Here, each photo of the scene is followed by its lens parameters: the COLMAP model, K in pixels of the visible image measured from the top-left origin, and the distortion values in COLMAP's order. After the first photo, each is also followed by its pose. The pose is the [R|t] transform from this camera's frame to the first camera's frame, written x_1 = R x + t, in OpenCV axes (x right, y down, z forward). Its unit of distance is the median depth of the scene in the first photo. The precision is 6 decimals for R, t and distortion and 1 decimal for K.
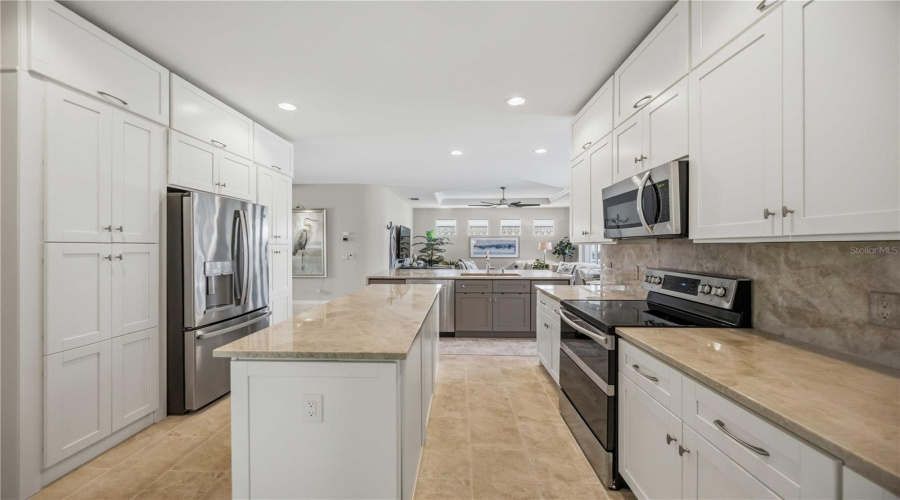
lens RADIAL K [[346.8, 0, 450.4], [0, 346.8, 249.1], [0, 0, 1]] dist [-0.000074, -0.000869]
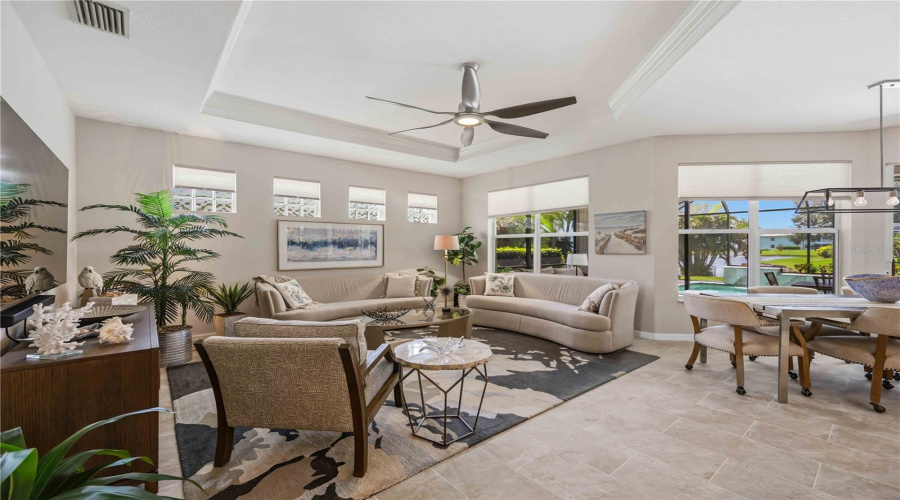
lens RADIAL K [[361.3, 0, 448.5], [0, 361.3, 249.6], [0, 0, 1]] dist [0.009833, 0.000110]
pose [[0.750569, -0.005272, 0.660771, -0.078798], [0.006743, 0.999977, 0.000319, 0.001330], [-0.660757, 0.004217, 0.750588, 0.586277]]
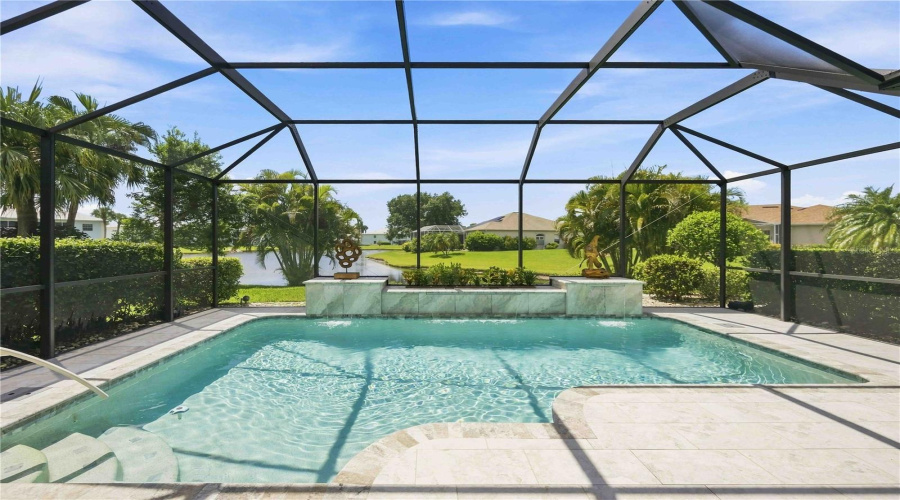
lens RADIAL K [[346.8, 0, 442.9], [0, 346.8, 244.5], [0, 0, 1]] dist [-0.000074, -0.000869]
pose [[-0.072243, -0.005213, 0.997373, 0.733525], [0.001316, 0.999985, 0.005322, -0.000106], [-0.997386, 0.001697, -0.072235, 0.688998]]
